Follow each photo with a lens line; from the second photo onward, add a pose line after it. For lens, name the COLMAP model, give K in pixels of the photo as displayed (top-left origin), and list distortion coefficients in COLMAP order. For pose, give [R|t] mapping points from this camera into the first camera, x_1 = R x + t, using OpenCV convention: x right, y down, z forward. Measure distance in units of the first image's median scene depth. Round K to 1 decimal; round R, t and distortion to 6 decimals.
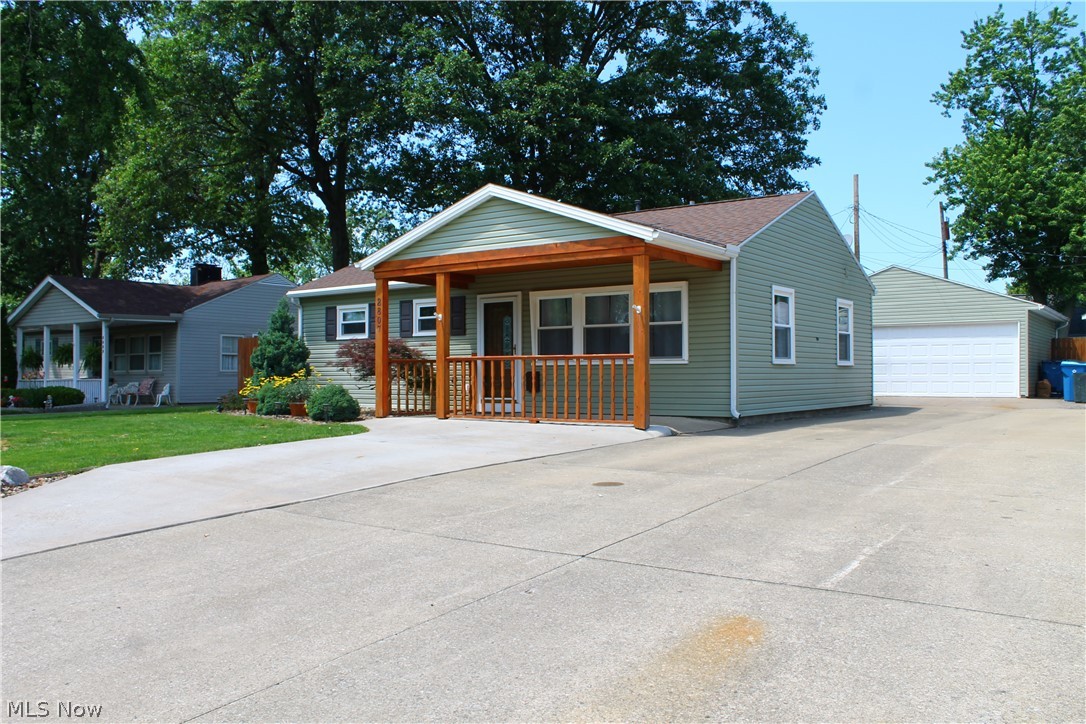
lens RADIAL K [[925.9, 0, 543.0], [0, 925.9, 362.0], [0, 0, 1]] dist [-0.163272, 0.149659]
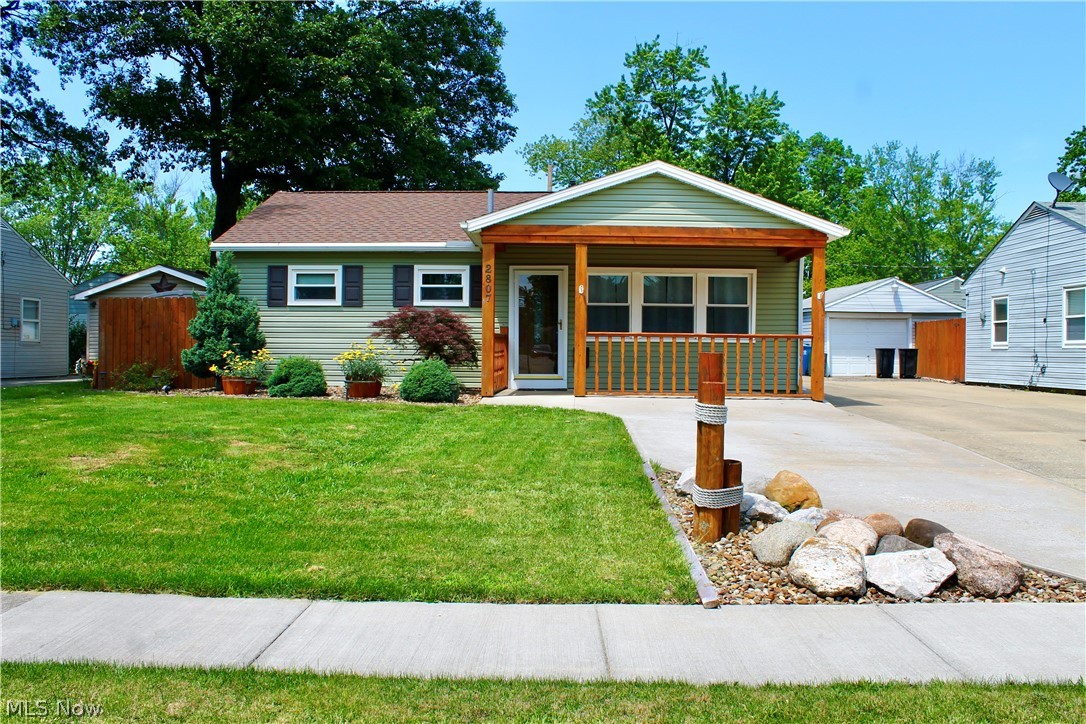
lens RADIAL K [[925.9, 0, 543.0], [0, 925.9, 362.0], [0, 0, 1]] dist [-0.163272, 0.149659]
pose [[0.812194, 0.003108, 0.583379, -0.648753], [-0.020690, 0.999510, 0.023480, 0.003598], [-0.583020, -0.031140, 0.811861, 0.227475]]
